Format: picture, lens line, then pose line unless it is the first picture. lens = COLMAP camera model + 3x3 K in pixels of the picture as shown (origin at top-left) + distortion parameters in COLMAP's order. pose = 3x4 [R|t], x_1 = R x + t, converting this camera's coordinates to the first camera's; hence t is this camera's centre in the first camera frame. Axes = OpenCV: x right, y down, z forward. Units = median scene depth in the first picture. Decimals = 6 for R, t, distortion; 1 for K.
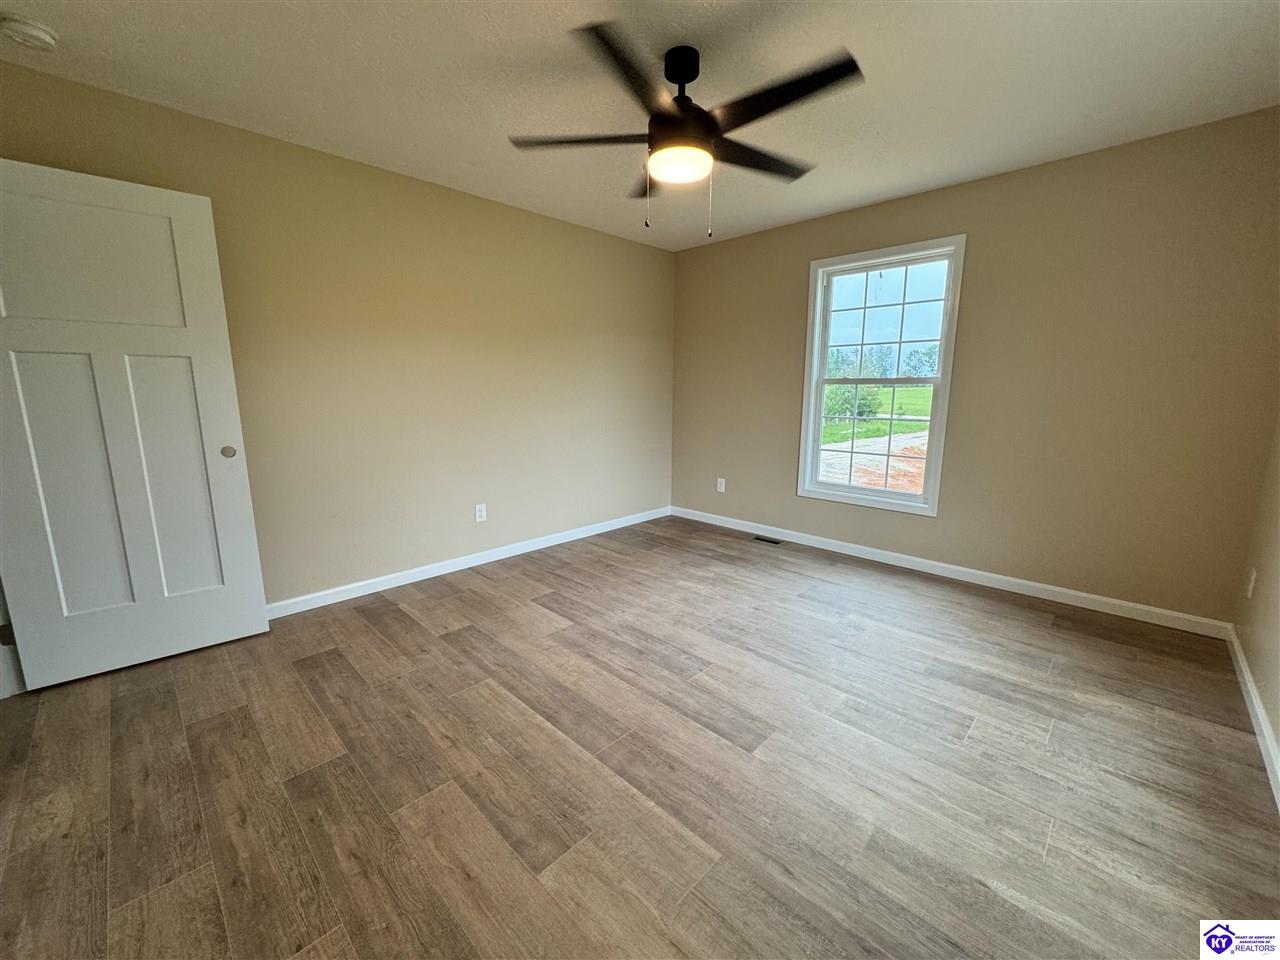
lens RADIAL K [[509.9, 0, 641.0], [0, 509.9, 481.0], [0, 0, 1]] dist [-0.003021, 0.000155]
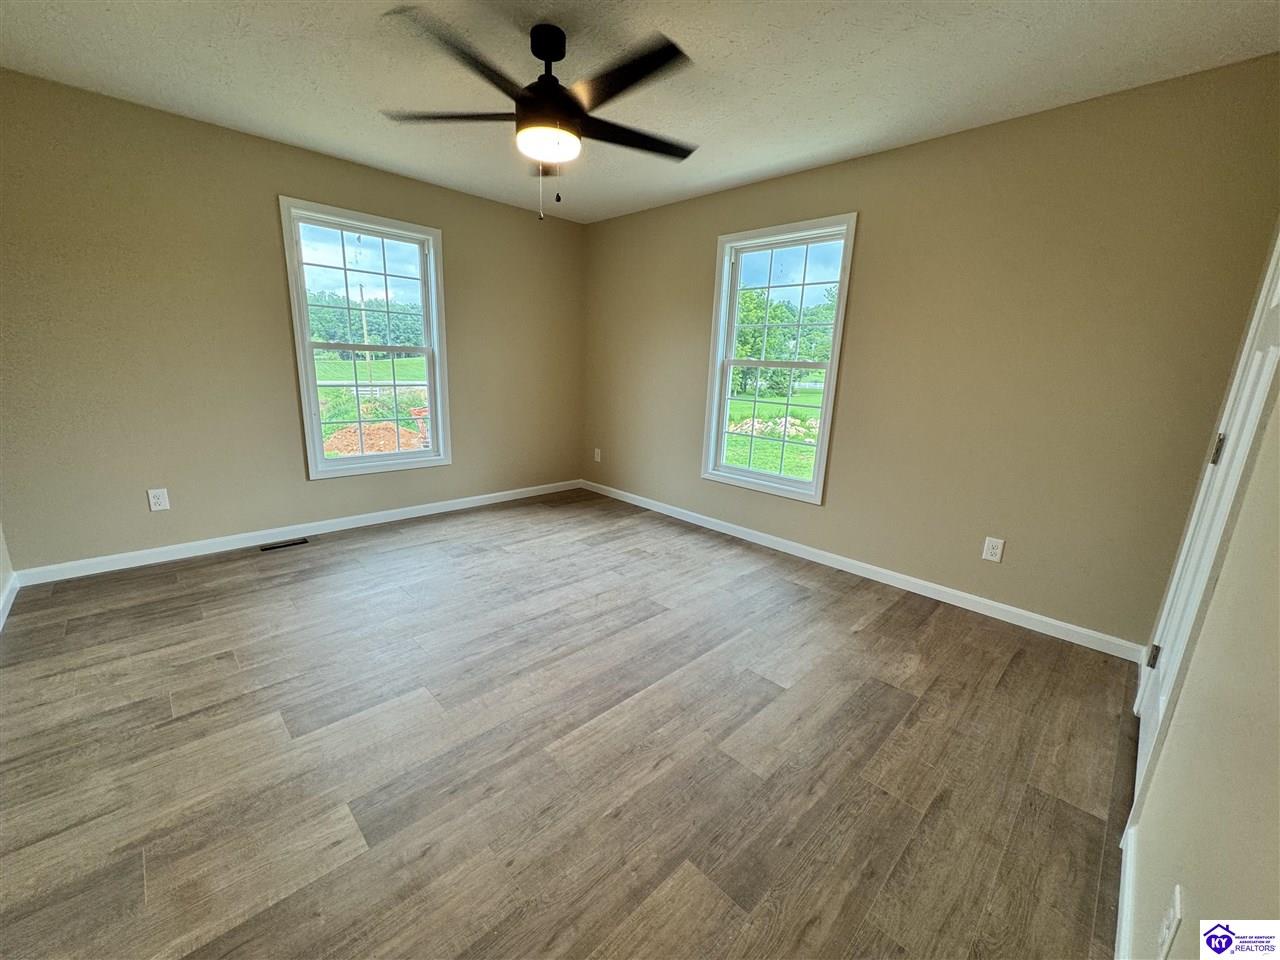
lens RADIAL K [[509.9, 0, 641.0], [0, 509.9, 481.0], [0, 0, 1]] dist [-0.003021, 0.000155]
pose [[0.015296, -0.225968, 0.974015, -0.893657], [0.138675, 0.965194, 0.221744, -0.142826], [-0.990220, 0.131680, 0.046099, 0.720435]]
